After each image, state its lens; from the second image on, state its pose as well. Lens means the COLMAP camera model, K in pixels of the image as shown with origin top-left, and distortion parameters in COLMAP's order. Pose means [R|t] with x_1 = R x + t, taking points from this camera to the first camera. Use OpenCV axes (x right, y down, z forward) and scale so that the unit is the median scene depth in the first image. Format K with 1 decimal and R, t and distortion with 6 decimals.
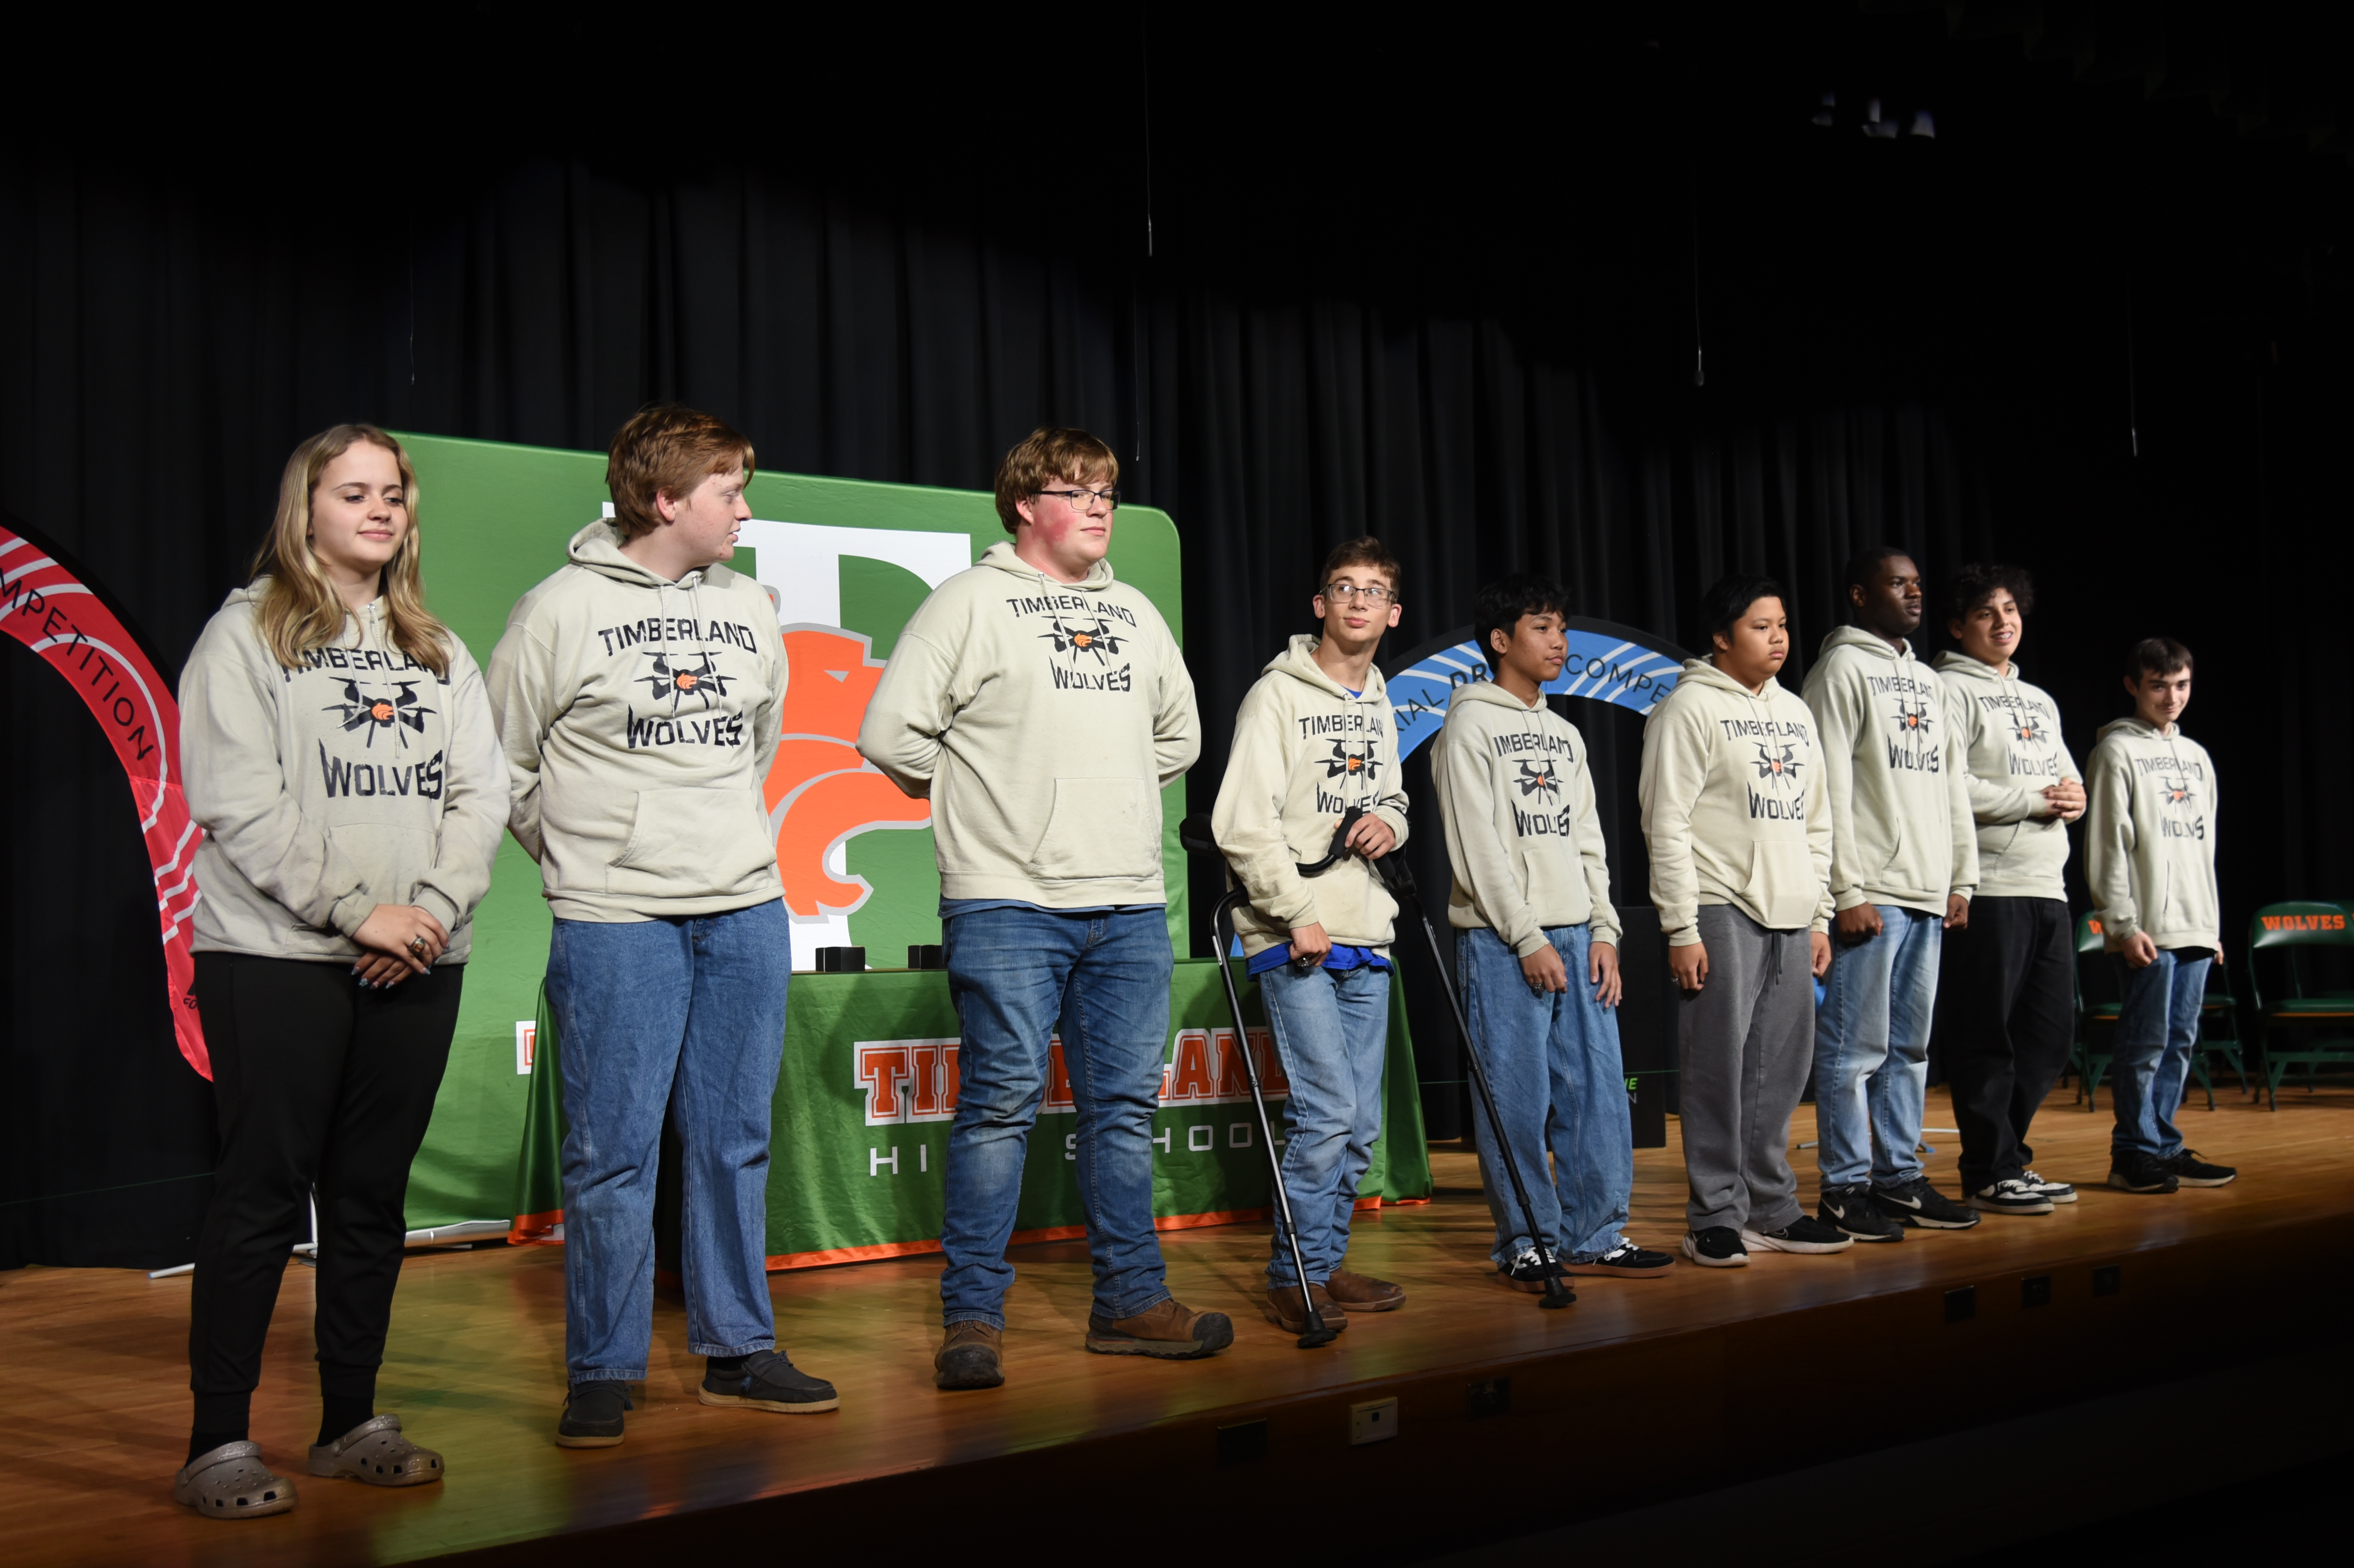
lens RADIAL K [[2654.0, 0, 1170.3], [0, 2654.0, 785.6], [0, 0, 1]] dist [0.039022, 0.000000]
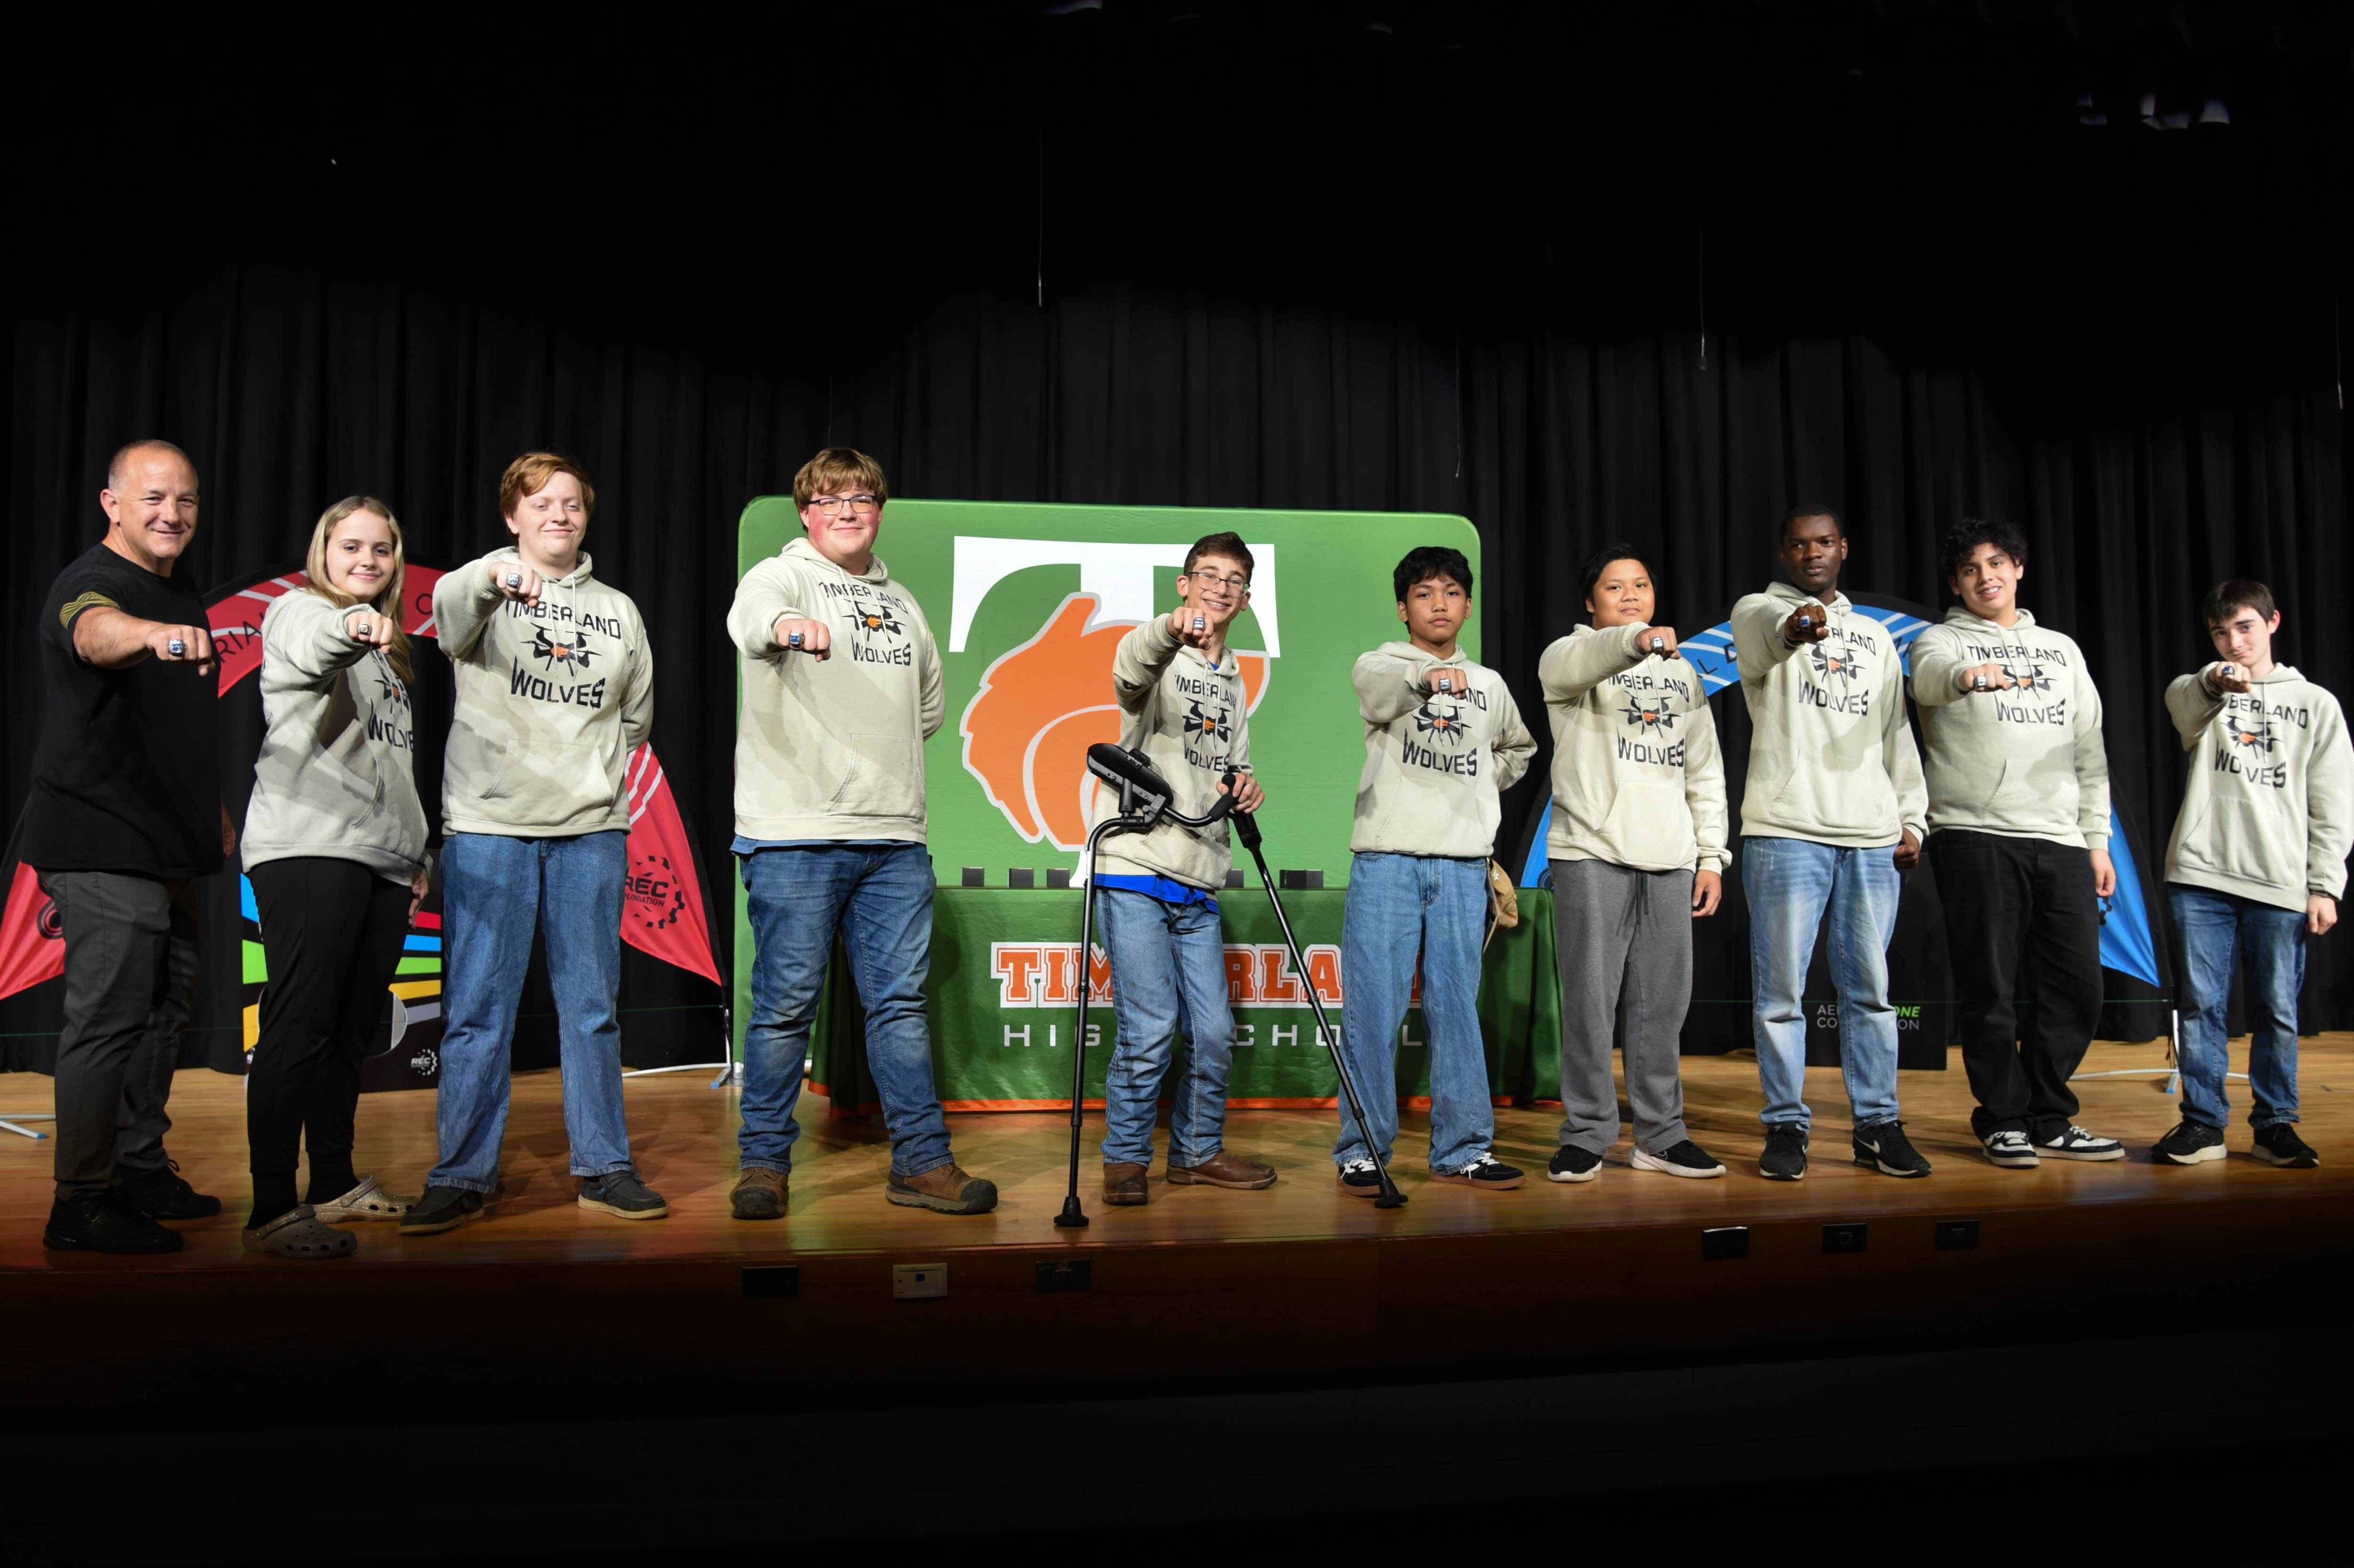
lens RADIAL K [[1920.5, 0, 1182.8], [0, 1920.5, 767.9], [0, 0, 1]] dist [0.002641, -0.011114]
pose [[0.897862, 0.001398, -0.440275, 0.378797], [0.003126, 0.999950, 0.009550, 0.004026], [0.440266, -0.009951, 0.897812, 0.208722]]
